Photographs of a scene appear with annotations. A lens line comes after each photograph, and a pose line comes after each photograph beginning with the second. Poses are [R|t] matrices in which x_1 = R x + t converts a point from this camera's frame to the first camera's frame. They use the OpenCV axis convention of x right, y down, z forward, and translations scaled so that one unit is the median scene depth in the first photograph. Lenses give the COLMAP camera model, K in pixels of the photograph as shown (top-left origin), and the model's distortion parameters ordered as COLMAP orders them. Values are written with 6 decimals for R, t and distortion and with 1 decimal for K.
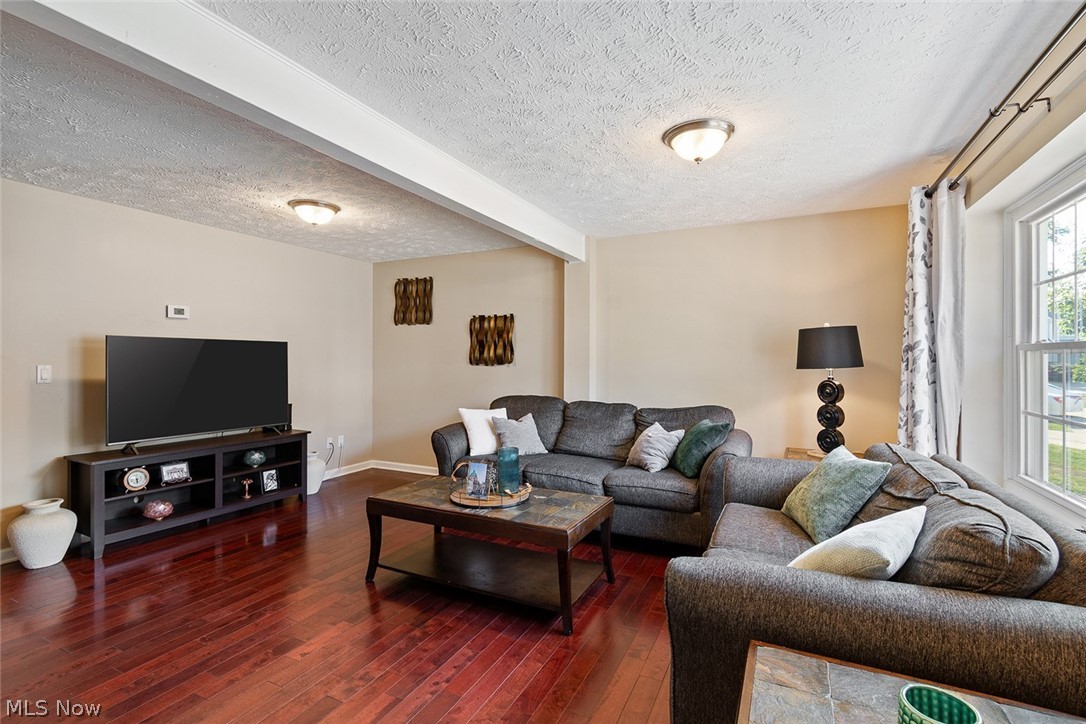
lens RADIAL K [[497.2, 0, 549.7], [0, 497.2, 356.2], [0, 0, 1]] dist [-0.000693, -0.001211]
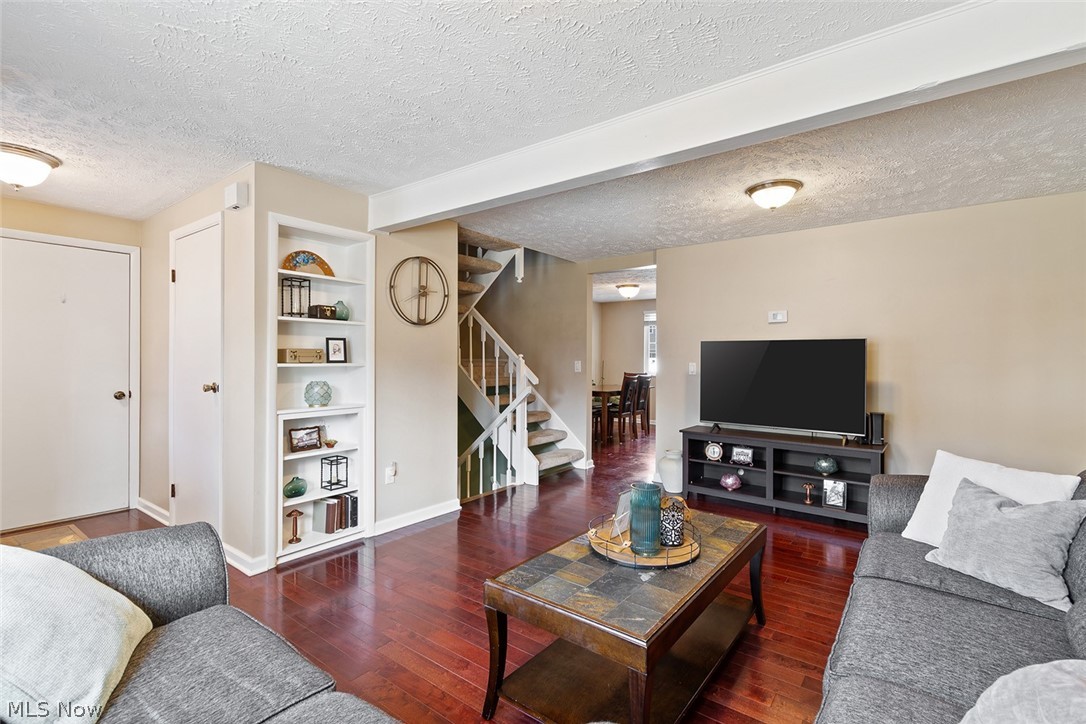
lens RADIAL K [[497.2, 0, 542.4], [0, 497.2, 358.1], [0, 0, 1]] dist [-0.000693, -0.001211]
pose [[-0.185962, 0.003968, -0.982549, 0.486749], [-0.000556, 0.999991, 0.004144, 0.001235], [0.982557, 0.001317, -0.185959, 0.764456]]
